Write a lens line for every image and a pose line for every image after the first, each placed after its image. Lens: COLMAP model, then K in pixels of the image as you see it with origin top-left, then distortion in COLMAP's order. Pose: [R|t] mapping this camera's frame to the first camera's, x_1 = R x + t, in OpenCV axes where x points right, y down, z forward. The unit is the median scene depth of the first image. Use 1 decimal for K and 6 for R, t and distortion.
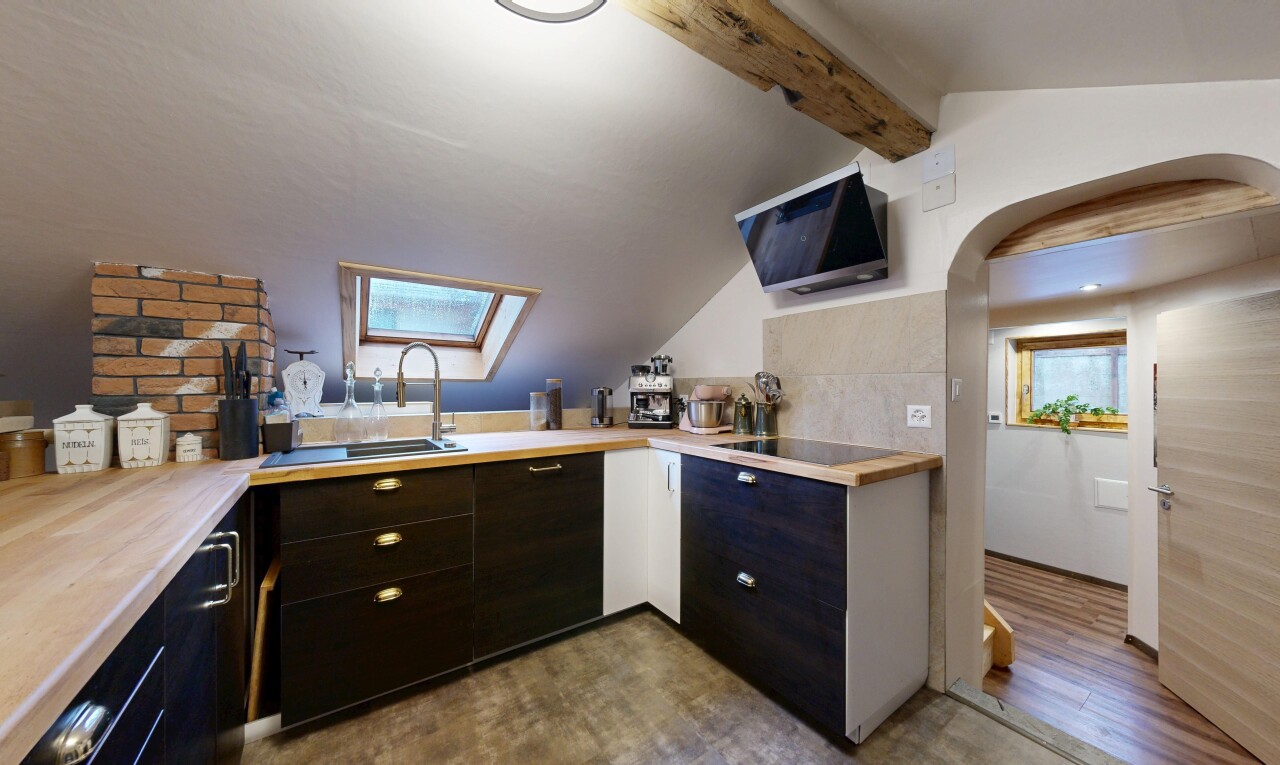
lens RADIAL K [[430.7, 0, 642.0], [0, 430.7, 383.5], [0, 0, 1]] dist [0.001409, -0.000078]
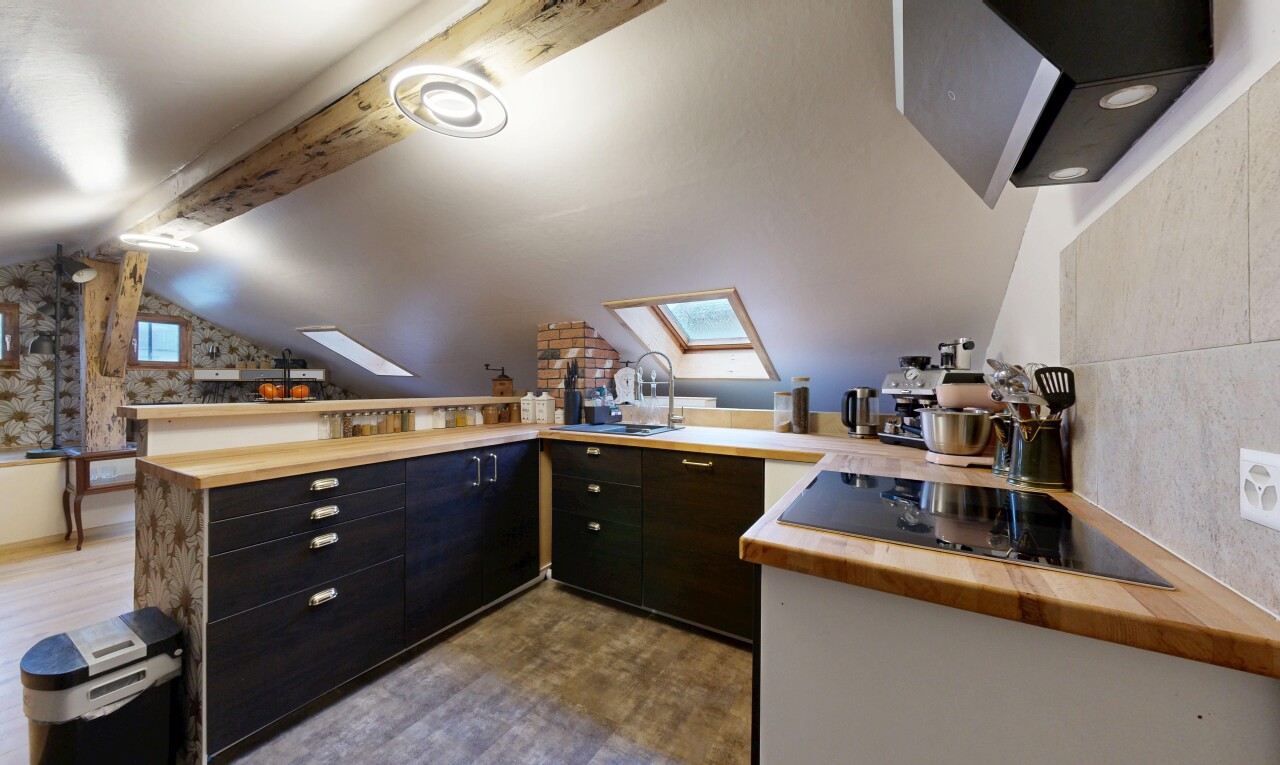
lens RADIAL K [[430.7, 0, 637.8], [0, 430.7, 384.0], [0, 0, 1]] dist [0.001409, -0.000078]
pose [[0.407913, 0.001166, -0.913020, 0.723230], [-0.001071, 0.999999, 0.000798, 0.003922], [0.913020, 0.000653, 0.407914, 0.478370]]
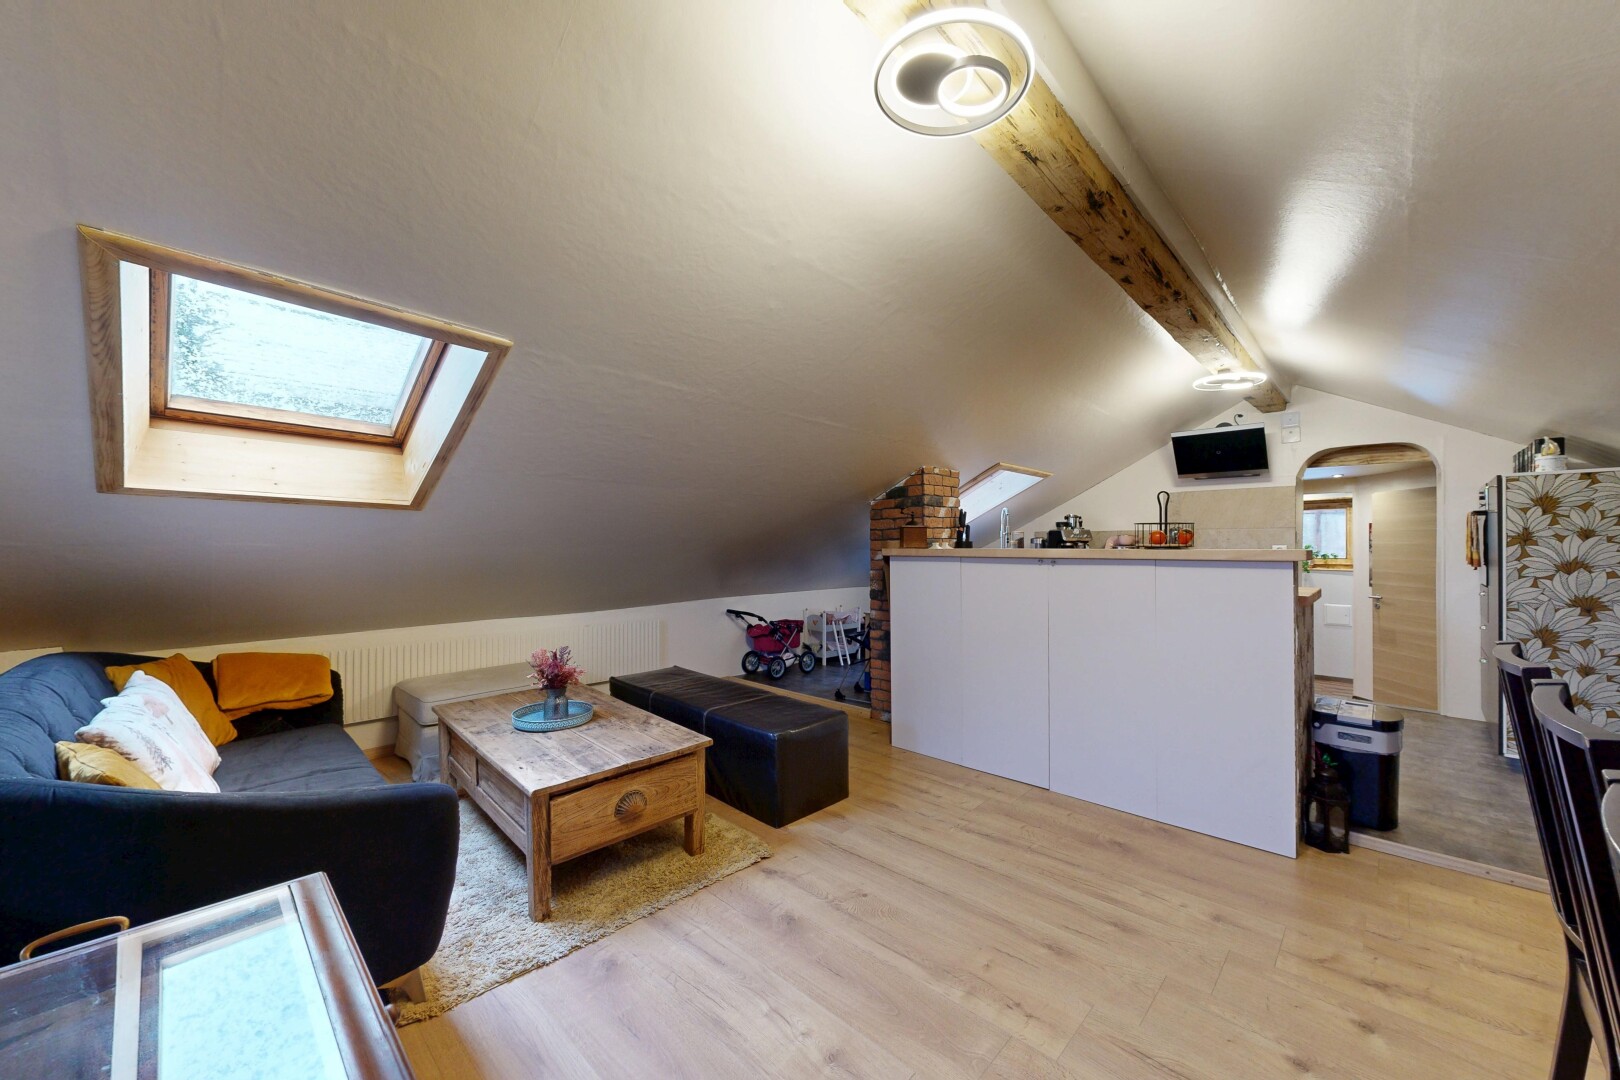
lens RADIAL K [[606.1, 0, 810.1], [0, 606.1, 541.1], [0, 0, 1]] dist [0.000272, -0.000026]
pose [[0.983115, -0.000180, 0.182987, -1.840187], [0.000883, 0.999993, -0.003762, 0.041134], [-0.182985, 0.003860, 0.983108, -1.218023]]
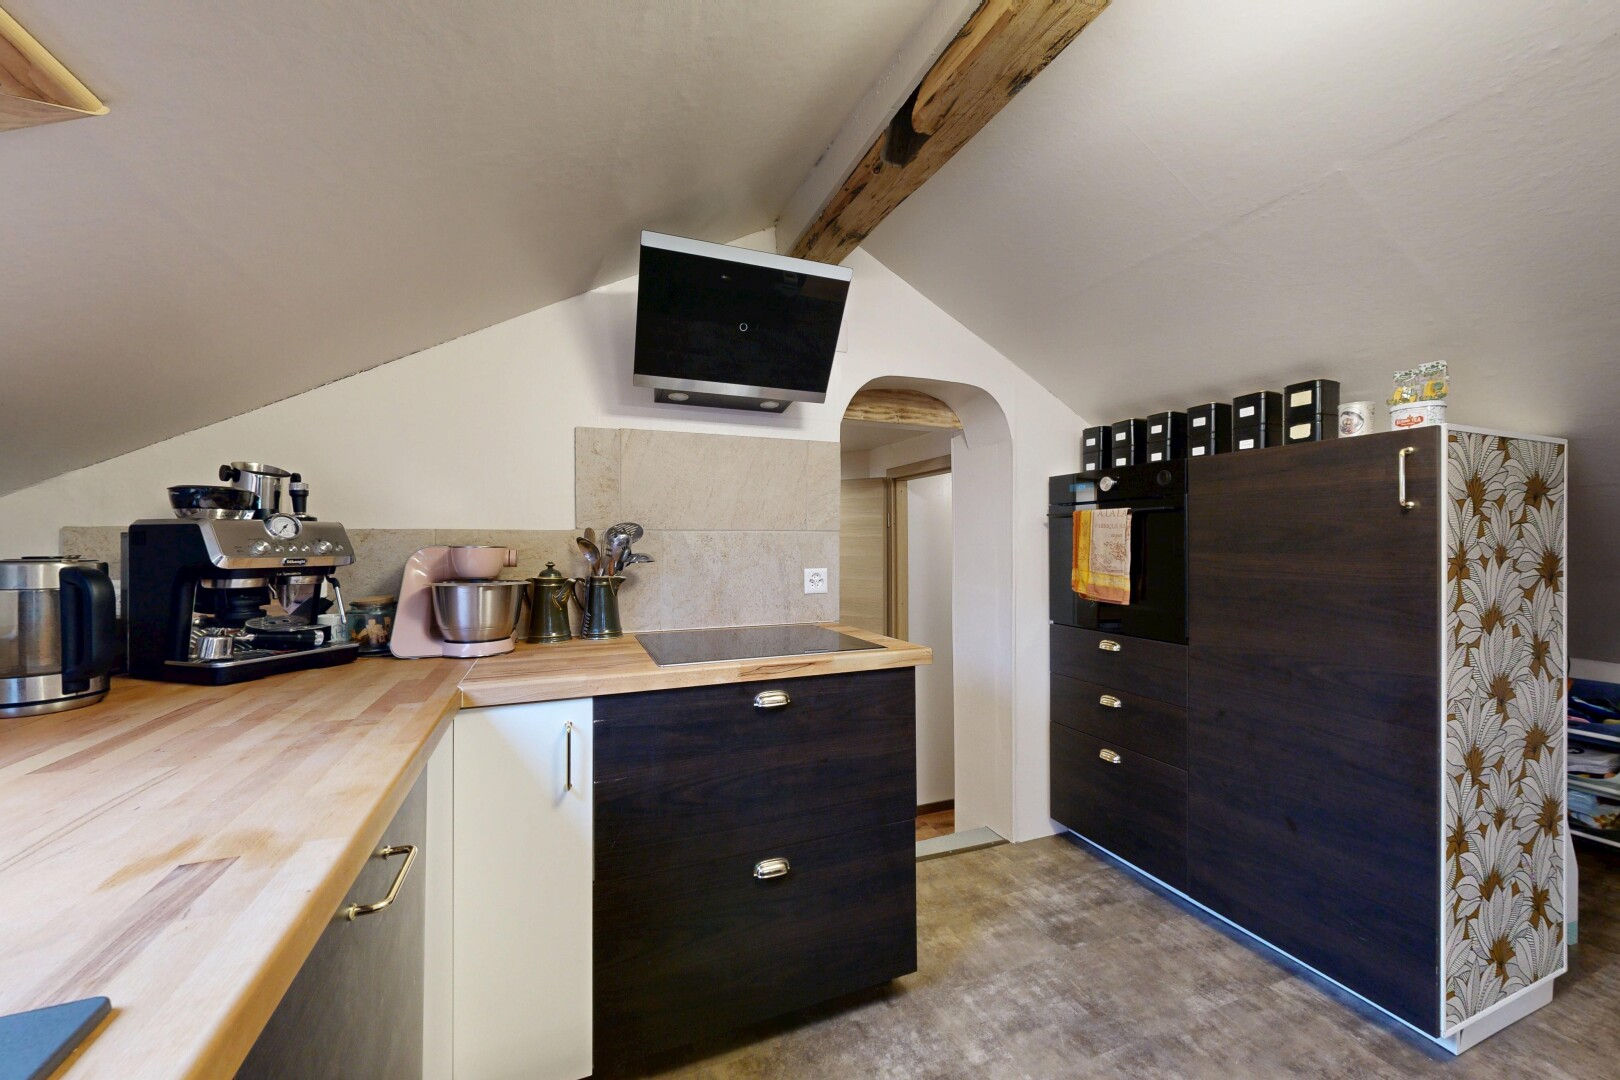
lens RADIAL K [[606.1, 0, 808.2], [0, 606.1, 539.1], [0, 0, 1]] dist [0.000272, -0.000026]
pose [[0.228514, 0.004518, 0.973530, -0.550811], [-0.000905, 0.999990, -0.004429, -0.003074], [-0.973540, 0.000131, 0.228516, 0.720036]]
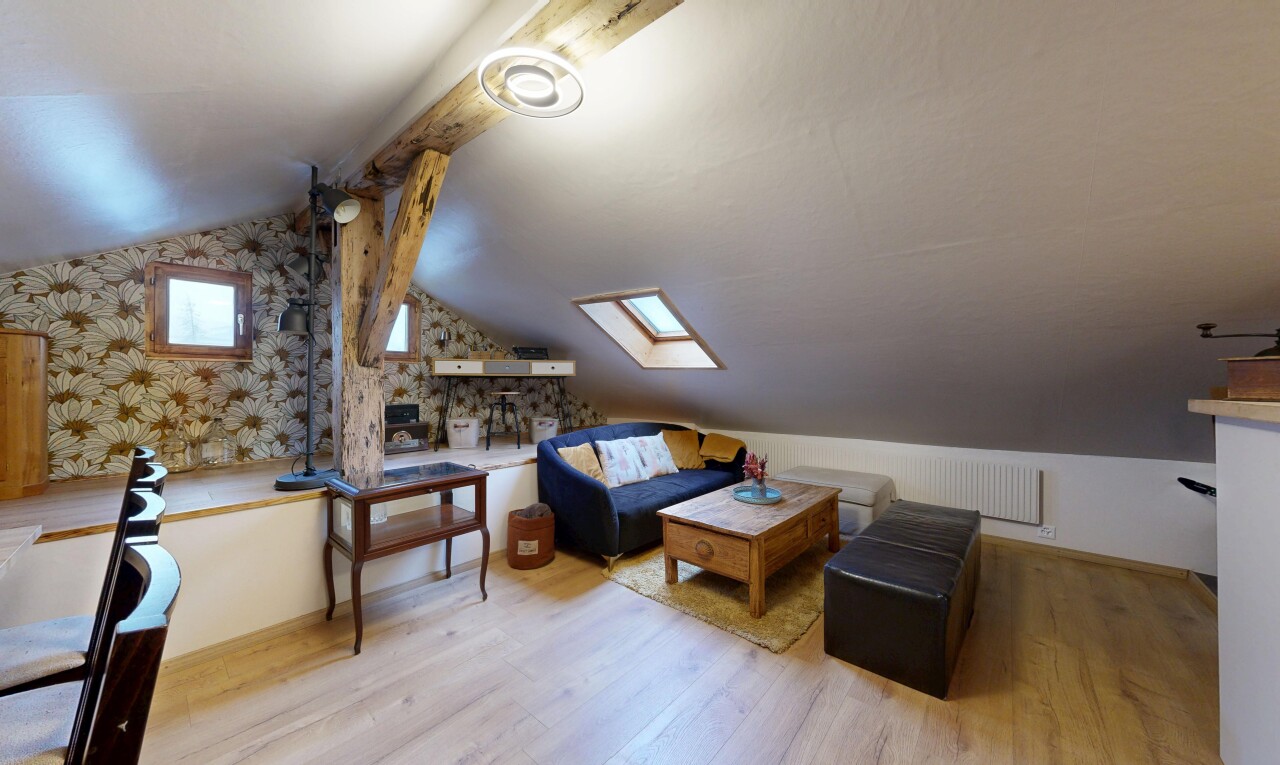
lens RADIAL K [[430.7, 0, 639.4], [0, 430.7, 383.9], [0, 0, 1]] dist [0.001409, -0.000078]
pose [[0.239054, -0.000957, -0.971006, -0.692099], [-0.000721, 0.999999, -0.001163, 0.030078], [0.971006, 0.000978, 0.239053, -0.513974]]
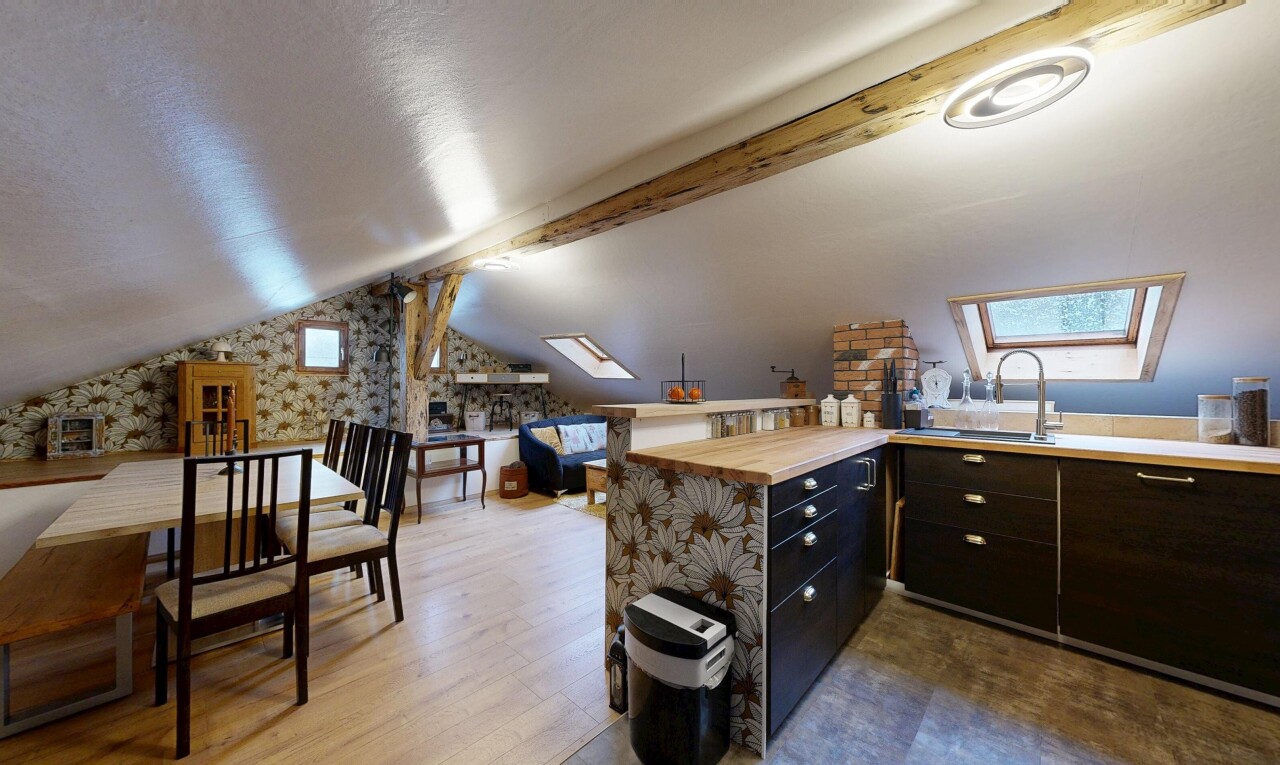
lens RADIAL K [[430.7, 0, 640.0], [0, 430.7, 385.6], [0, 0, 1]] dist [0.001409, -0.000078]
pose [[0.197174, 0.000601, -0.980368, 0.477655], [0.000541, 1.000000, 0.000721, 0.002436], [0.980368, -0.000672, 0.197173, -0.269192]]
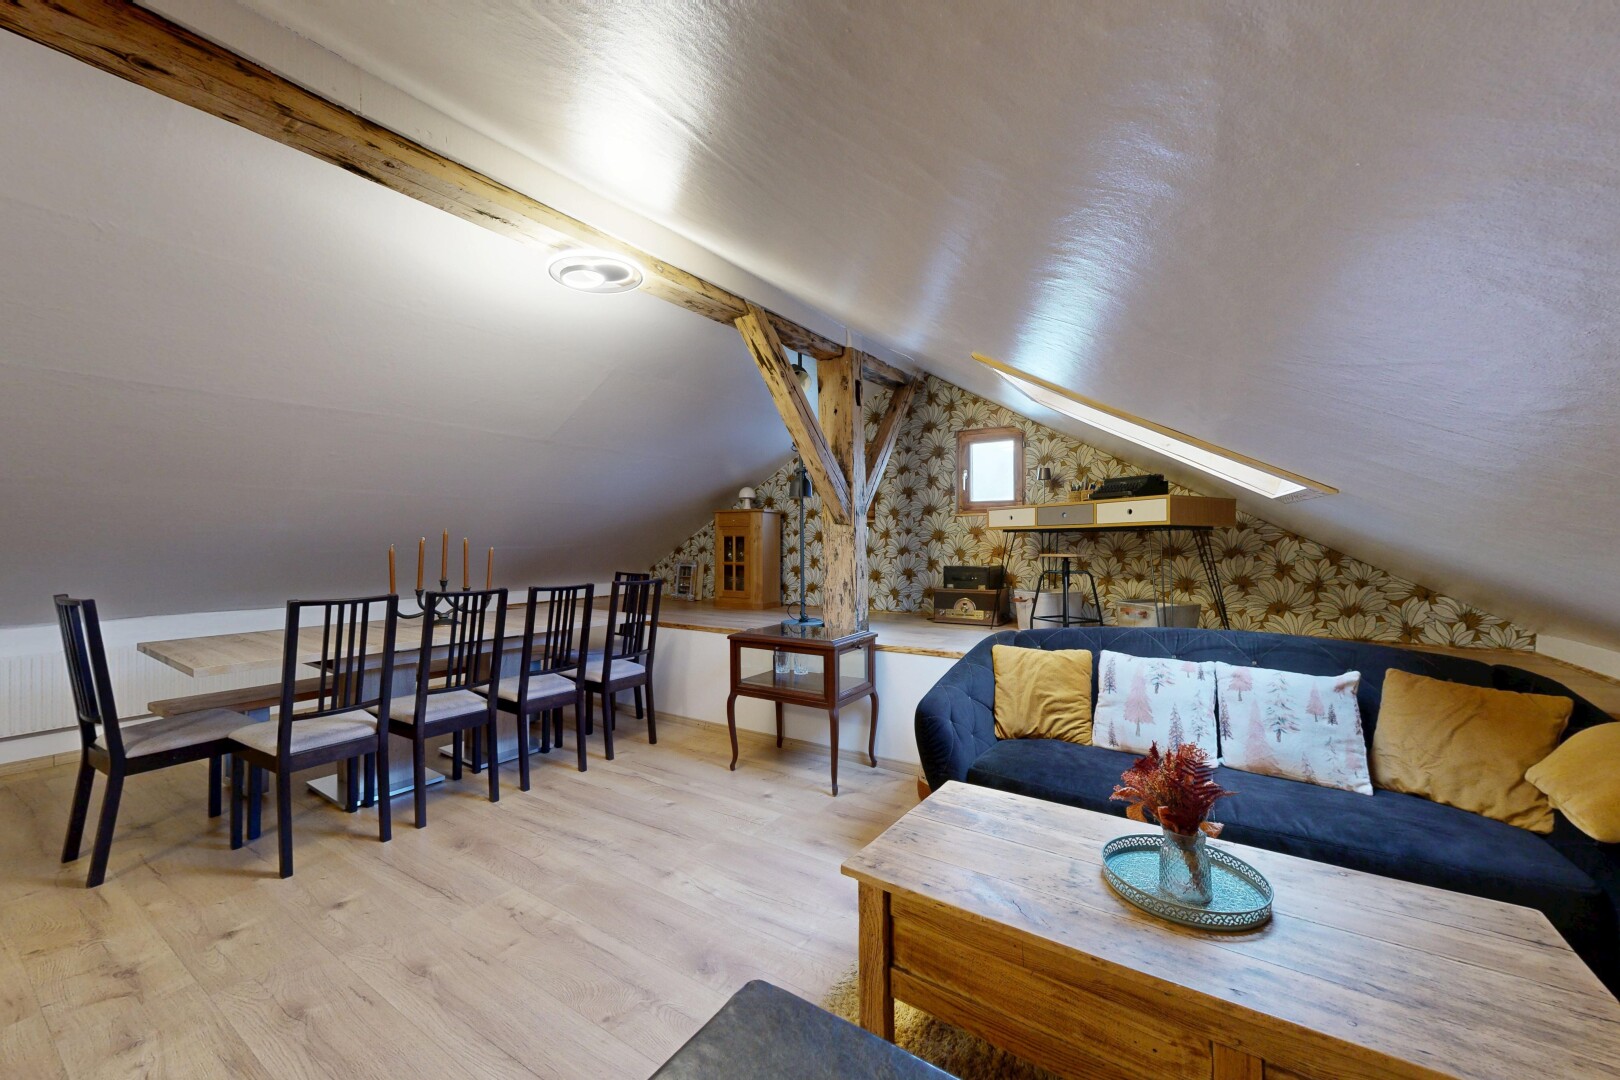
lens RADIAL K [[606.1, 0, 812.6], [0, 606.1, 543.2], [0, 0, 1]] dist [0.000272, -0.000026]
pose [[-0.924011, 0.000952, -0.382364, -1.463658], [0.000075, 0.999997, 0.002309, 0.030637], [0.382365, 0.002105, -0.924009, 0.829081]]
